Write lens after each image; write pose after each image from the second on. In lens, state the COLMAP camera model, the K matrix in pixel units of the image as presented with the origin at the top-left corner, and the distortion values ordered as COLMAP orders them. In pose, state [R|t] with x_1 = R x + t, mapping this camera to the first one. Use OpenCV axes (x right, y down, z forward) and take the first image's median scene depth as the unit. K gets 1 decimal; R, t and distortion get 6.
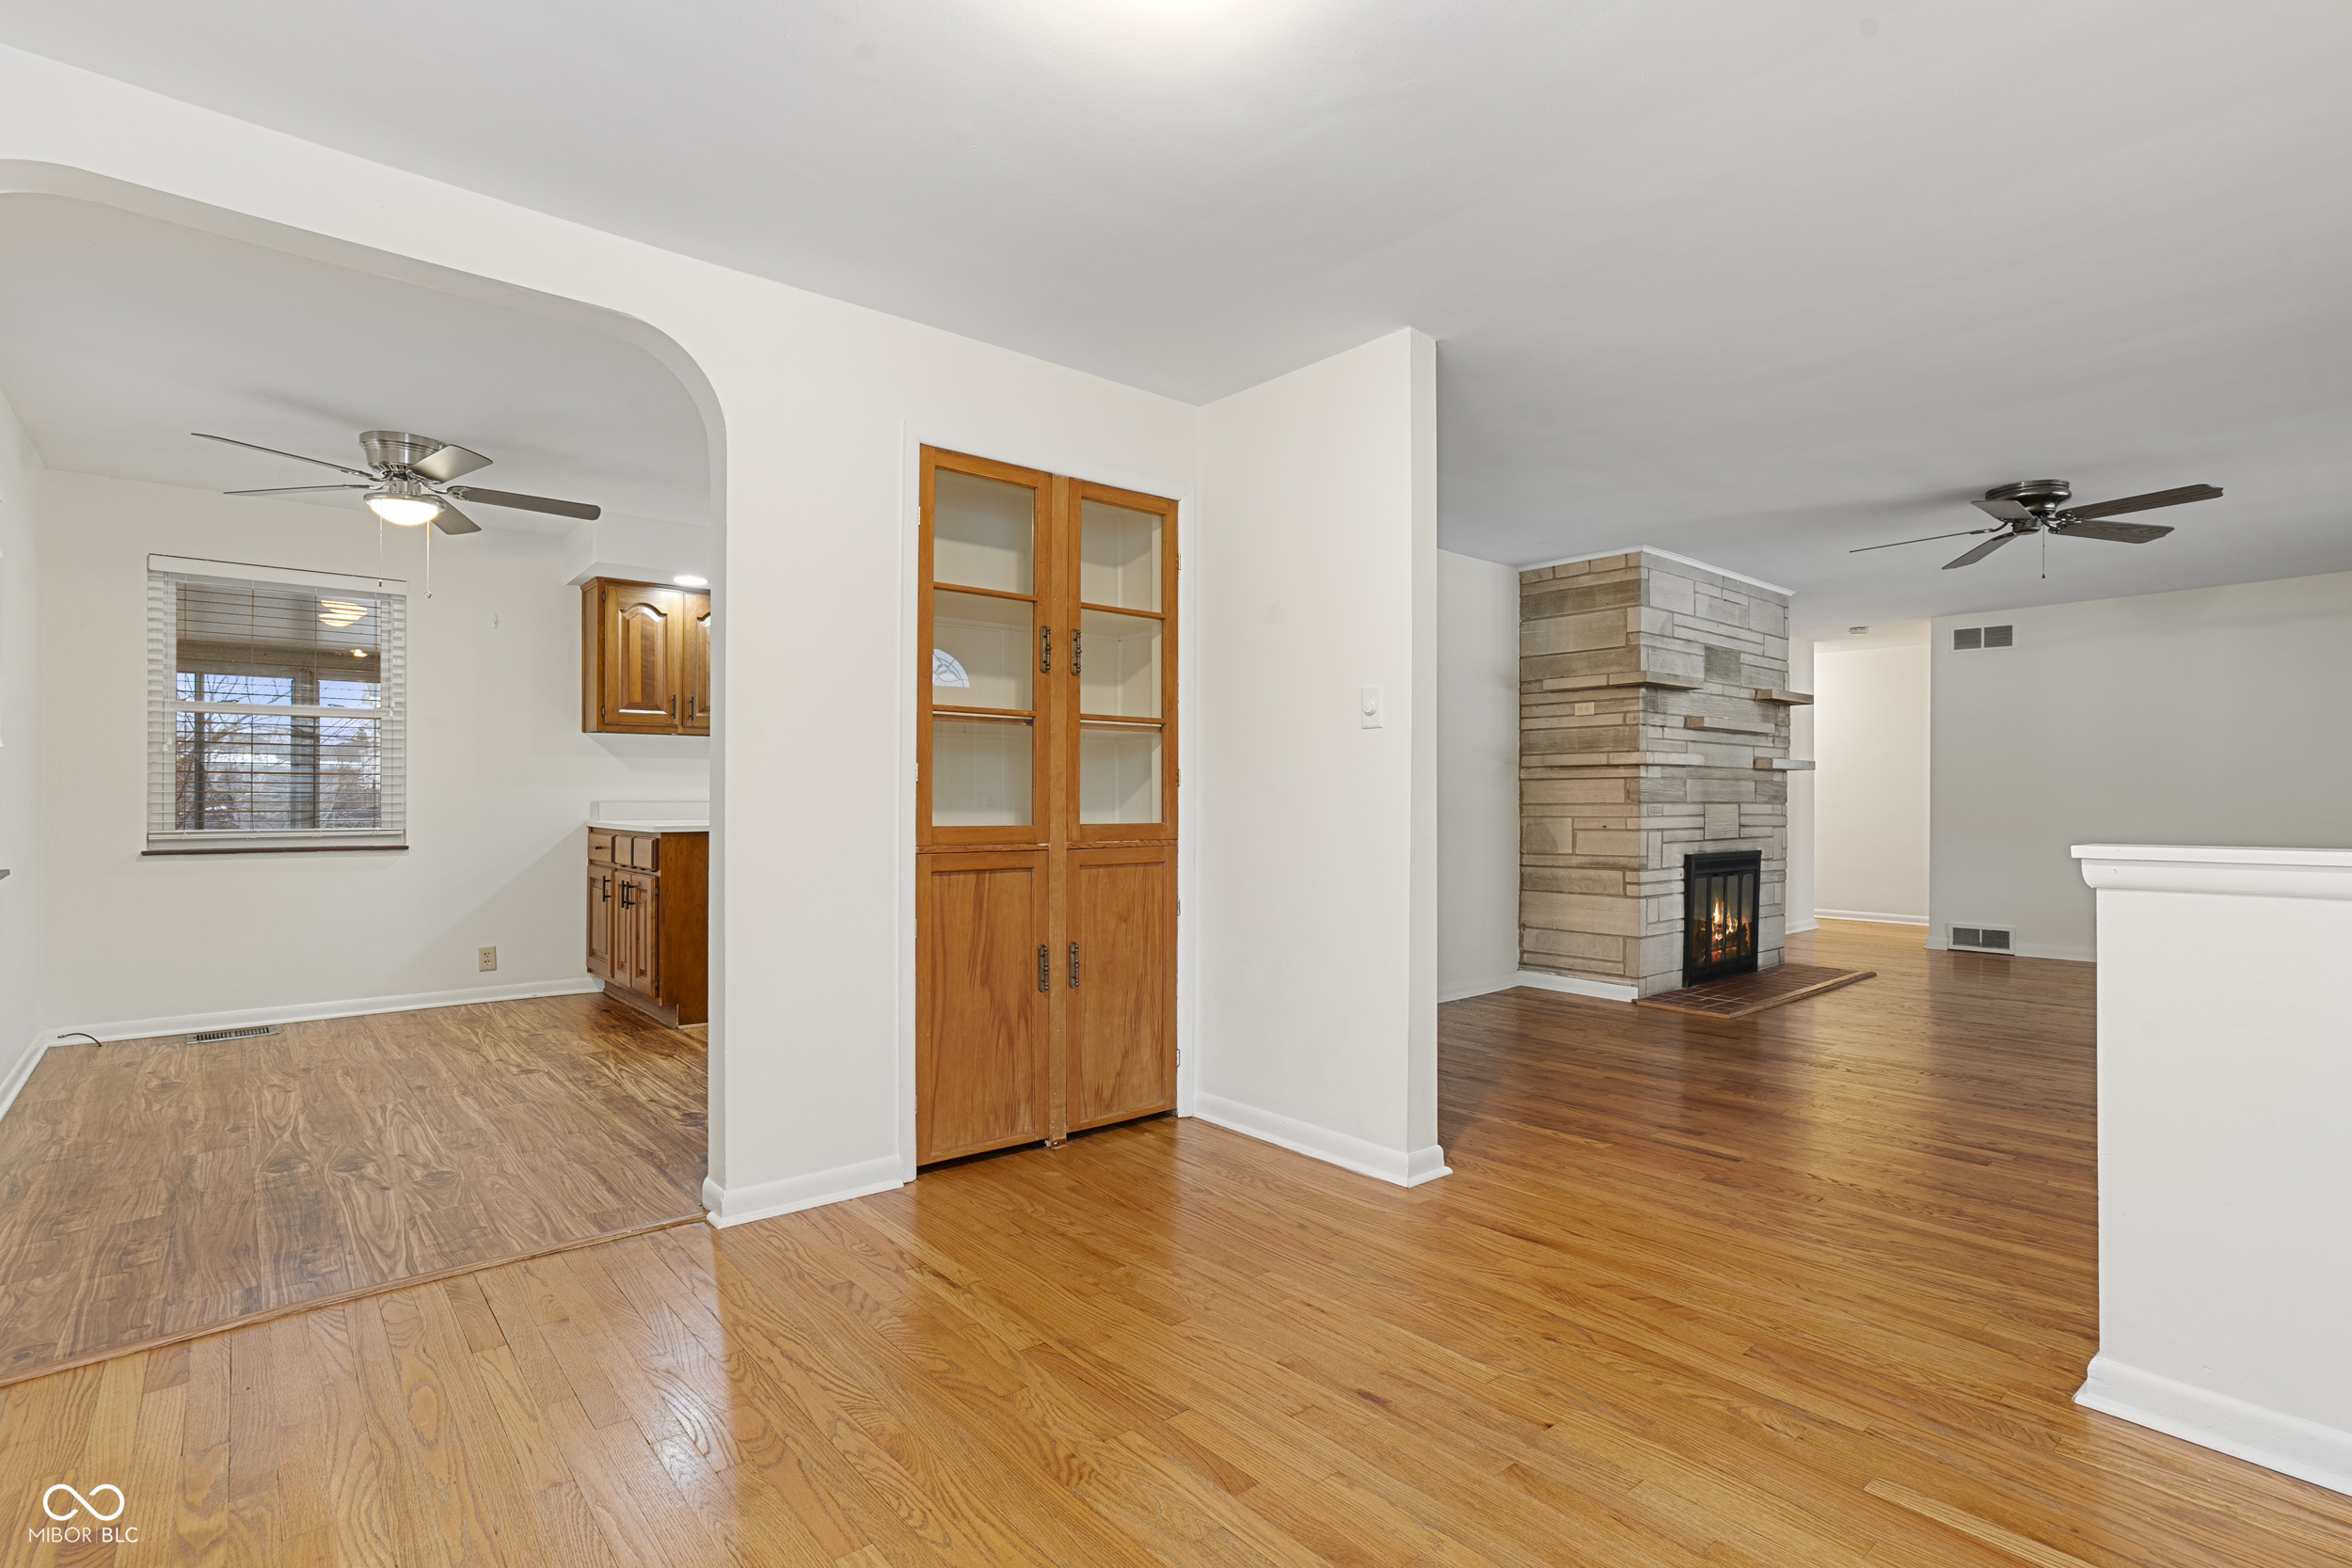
lens RADIAL K [[1124.6, 0, 1188.6], [0, 1124.6, 790.3], [0, 0, 1]] dist [-0.035008, 0.023539]
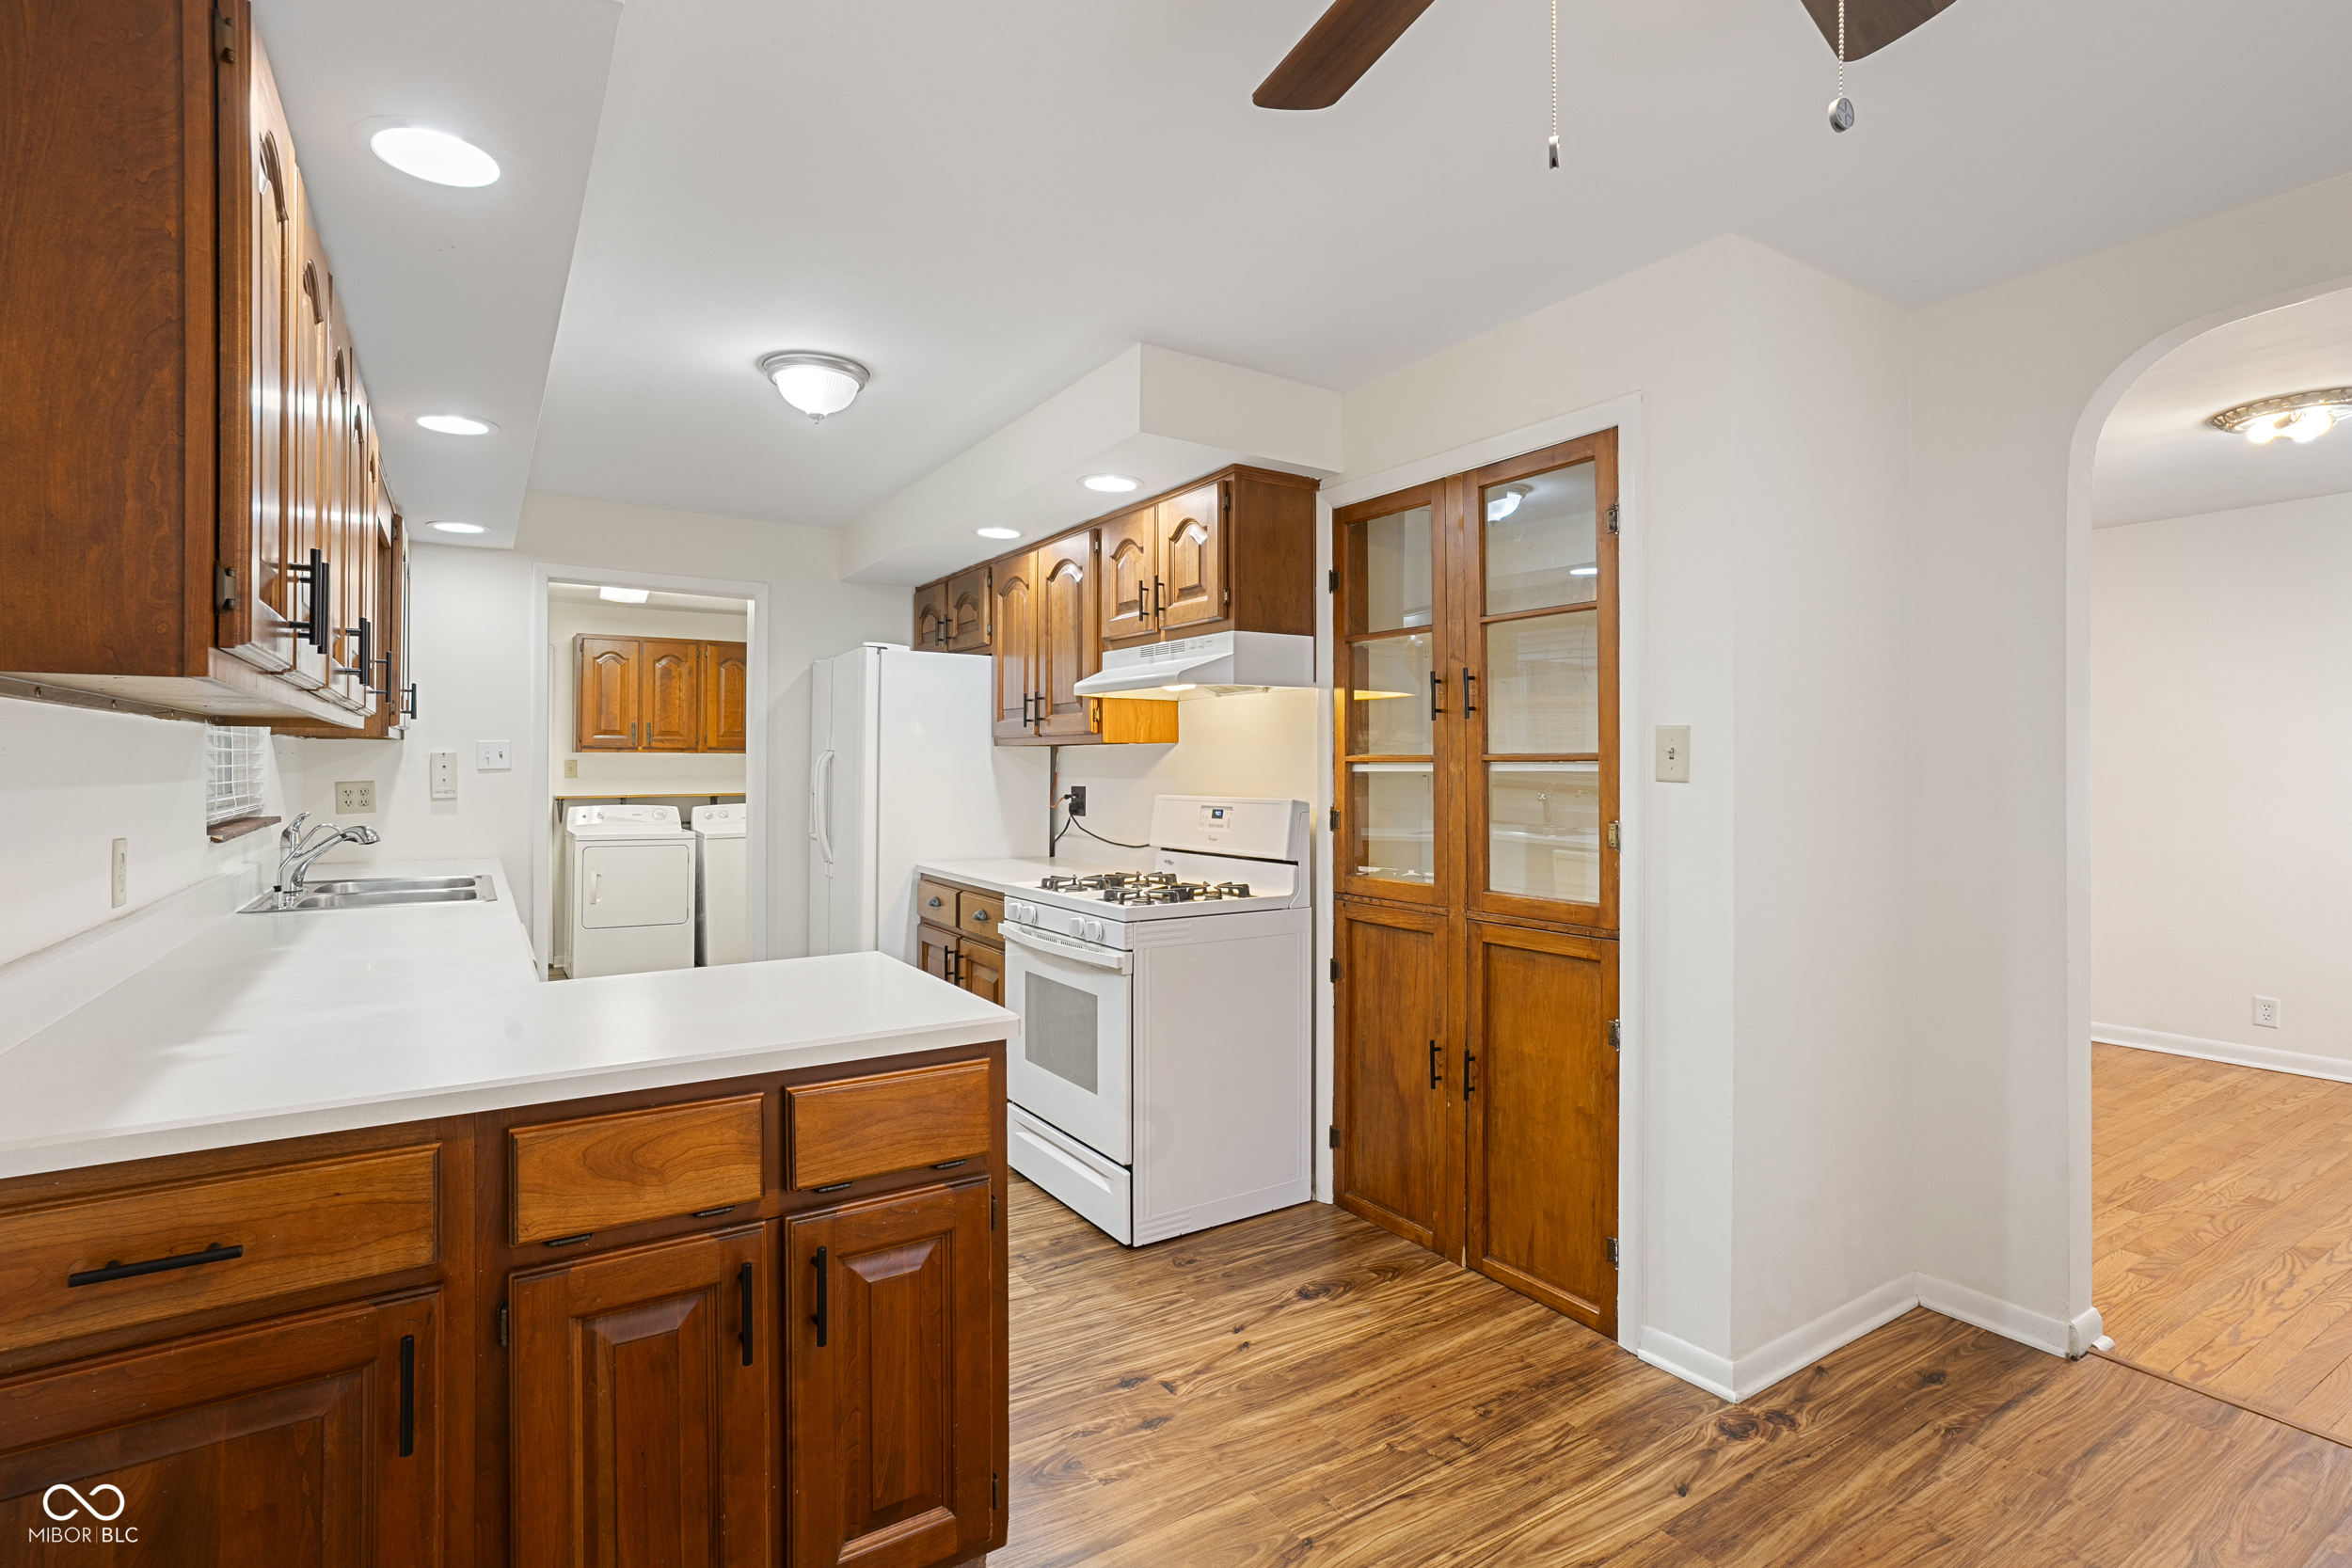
lens RADIAL K [[1124.6, 0, 1165.2], [0, 1124.6, 761.4], [0, 0, 1]] dist [-0.035008, 0.023539]
pose [[0.151594, 0.004460, 0.988433, -0.734716], [-0.009778, 0.999948, -0.003012, -0.040385], [-0.988394, -0.009209, 0.151630, 0.830701]]
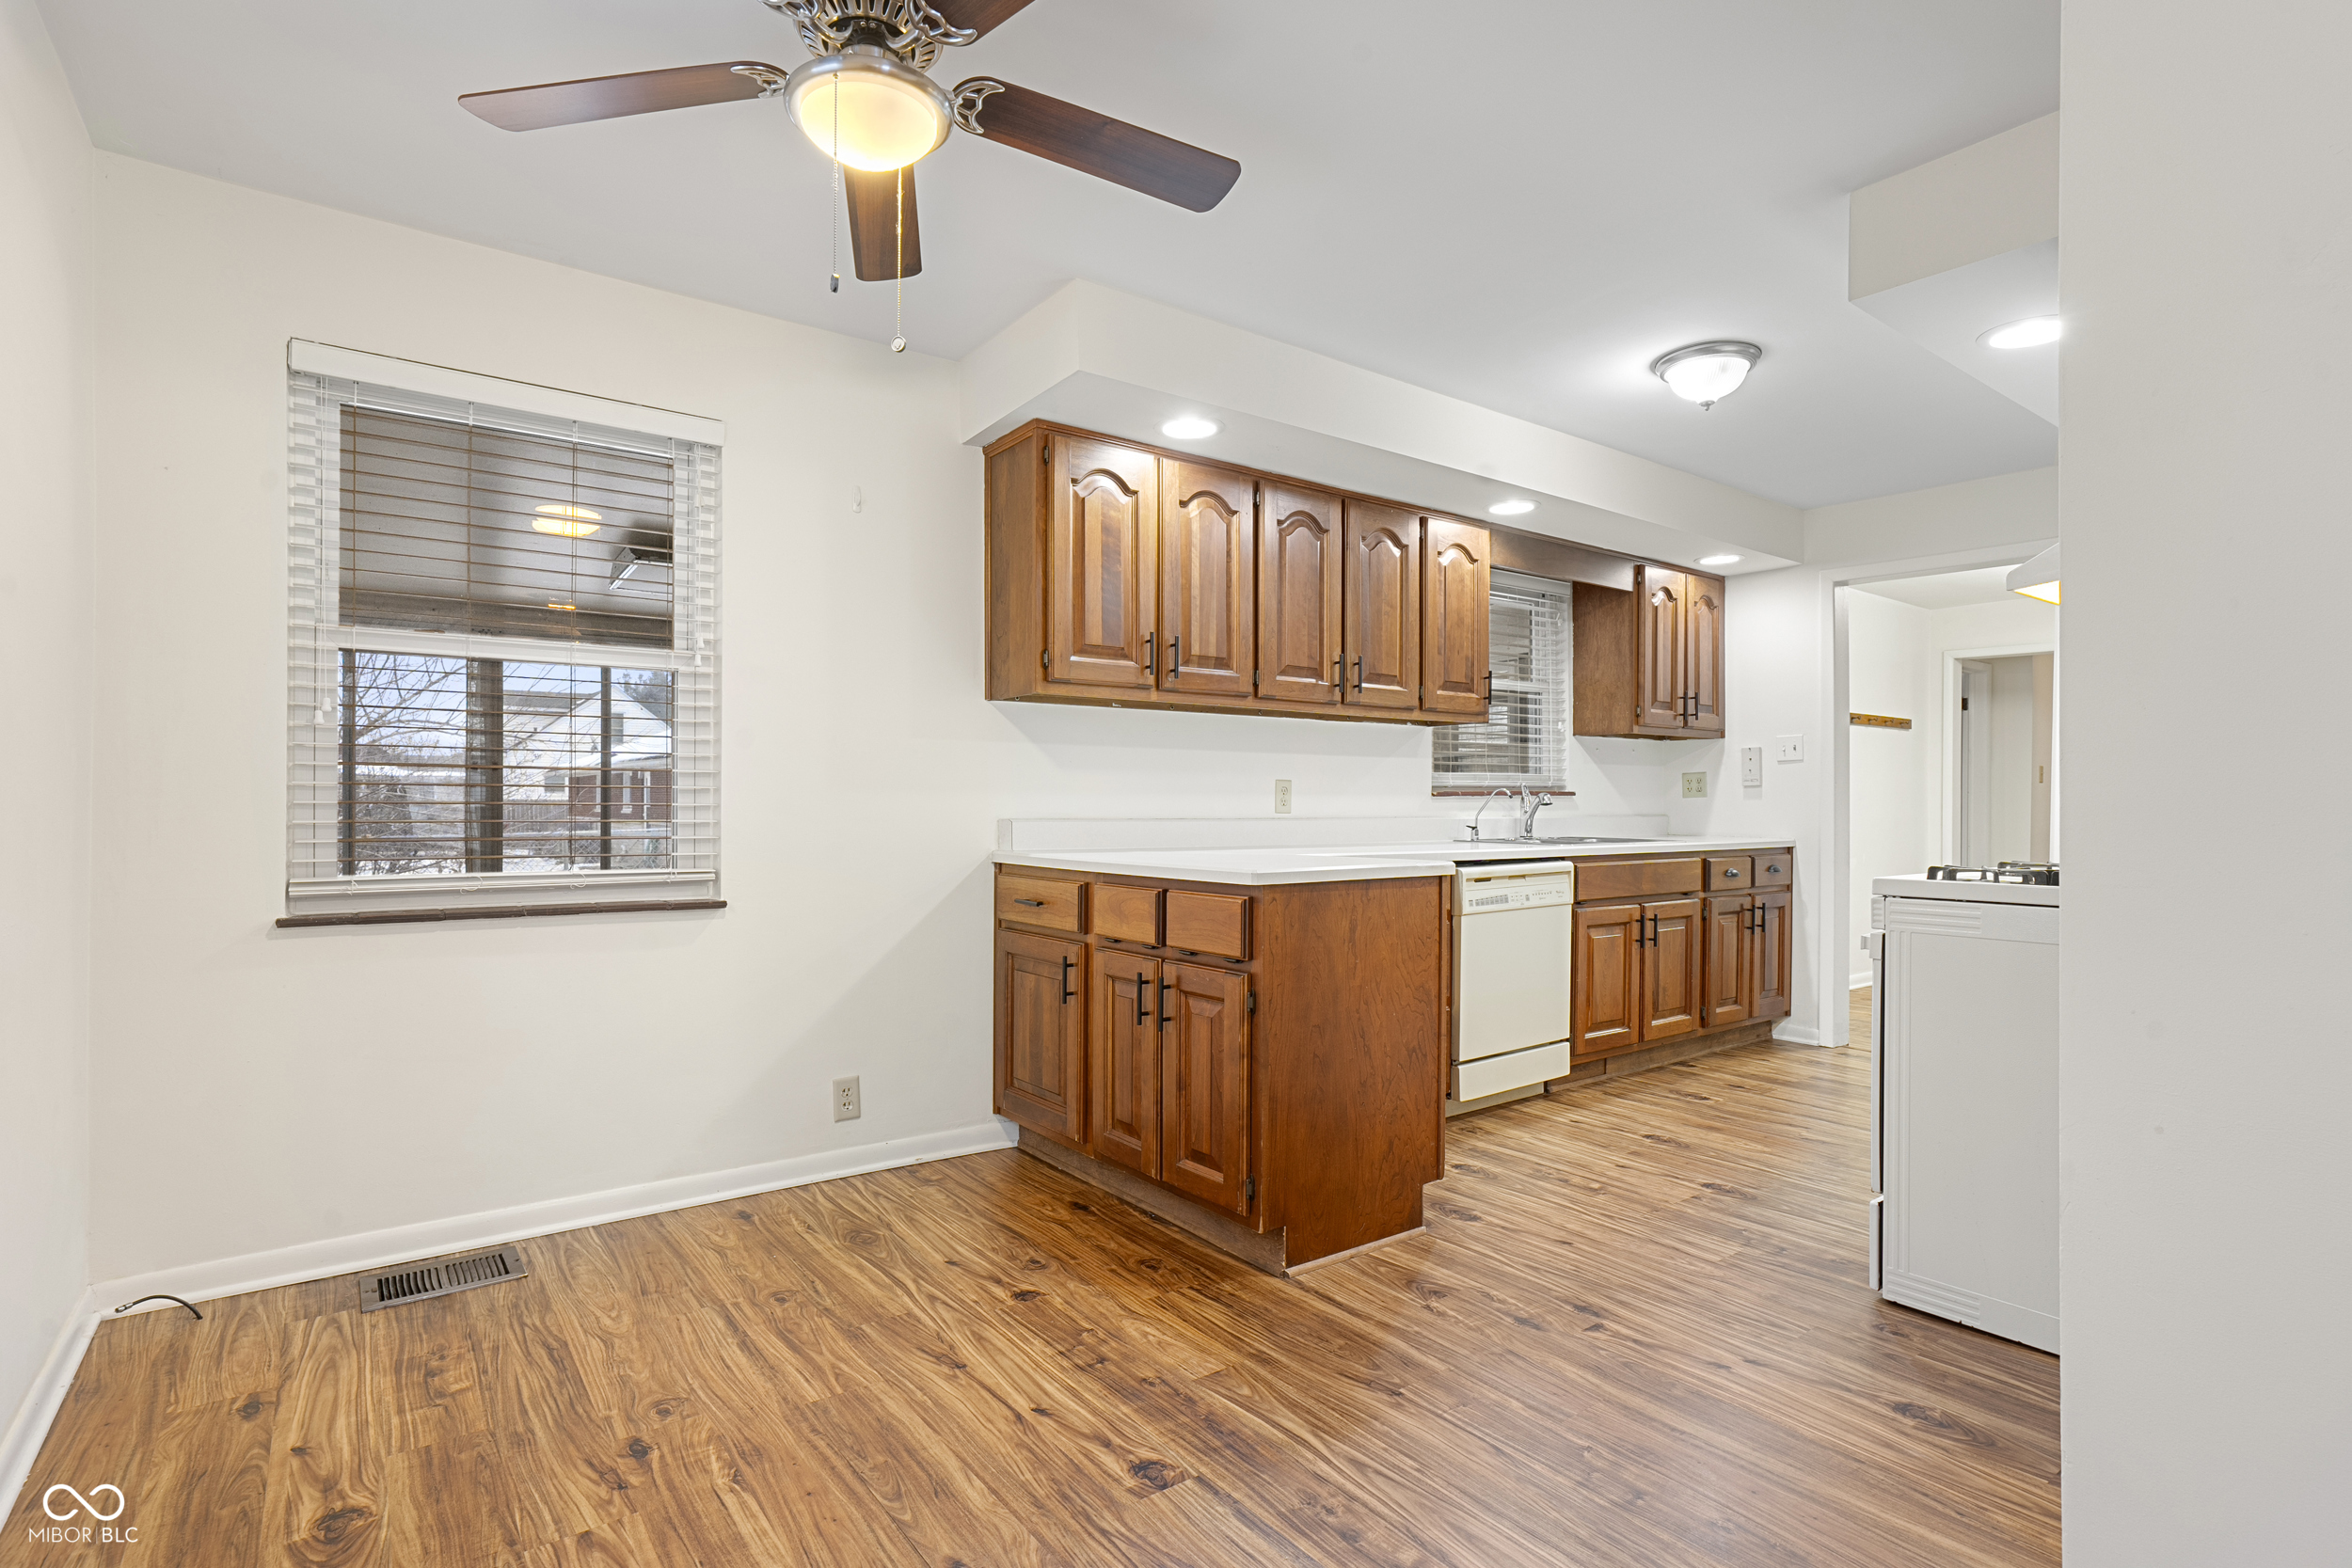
lens RADIAL K [[1124.6, 0, 1185.6], [0, 1124.6, 795.7], [0, 0, 1]] dist [-0.035008, 0.023539]
pose [[0.997467, 0.000913, -0.071120, -0.435089], [-0.000789, 0.999998, 0.001776, -0.003192], [0.071122, -0.001715, 0.997466, 0.462706]]
